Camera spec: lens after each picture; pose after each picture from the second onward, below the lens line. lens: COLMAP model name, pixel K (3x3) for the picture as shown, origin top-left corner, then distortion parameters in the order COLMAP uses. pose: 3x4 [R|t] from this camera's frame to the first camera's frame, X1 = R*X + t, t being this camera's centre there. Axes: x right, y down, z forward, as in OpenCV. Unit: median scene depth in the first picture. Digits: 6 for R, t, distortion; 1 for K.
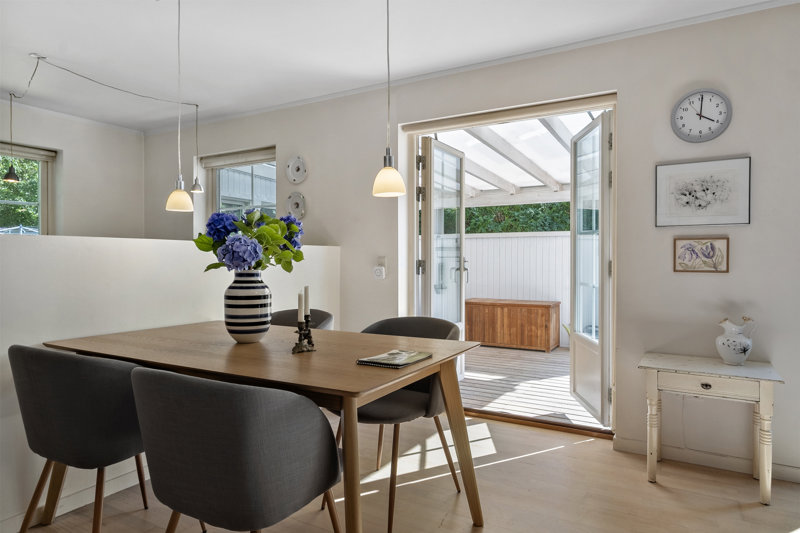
lens RADIAL K [[495.4, 0, 405.7], [0, 495.4, 261.3], [0, 0, 1]] dist [-0.000145, 0.001610]
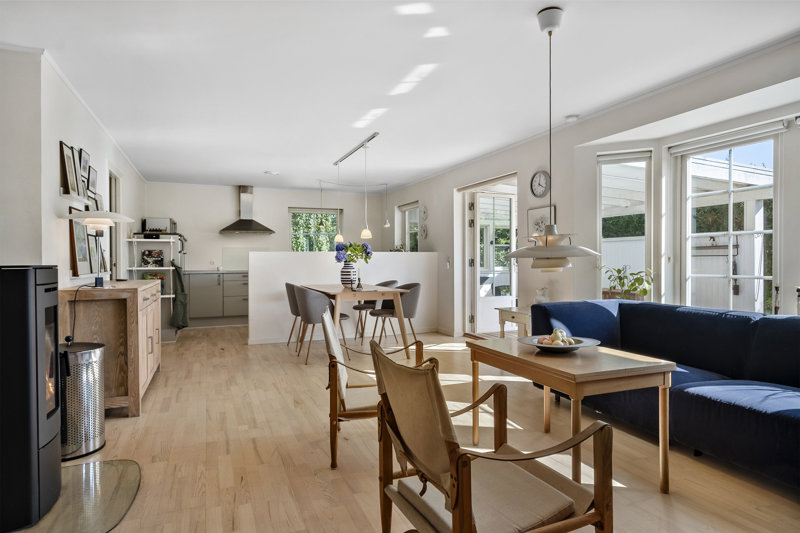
lens RADIAL K [[454.4, 0, 402.2], [0, 454.4, 263.9], [0, 0, 1]] dist [0.030518, 0.000630]
pose [[0.797927, 0.003219, -0.602746, 1.229559], [0.001382, 0.999973, 0.007171, 0.004894], [0.602753, -0.006555, 0.797901, -0.746192]]
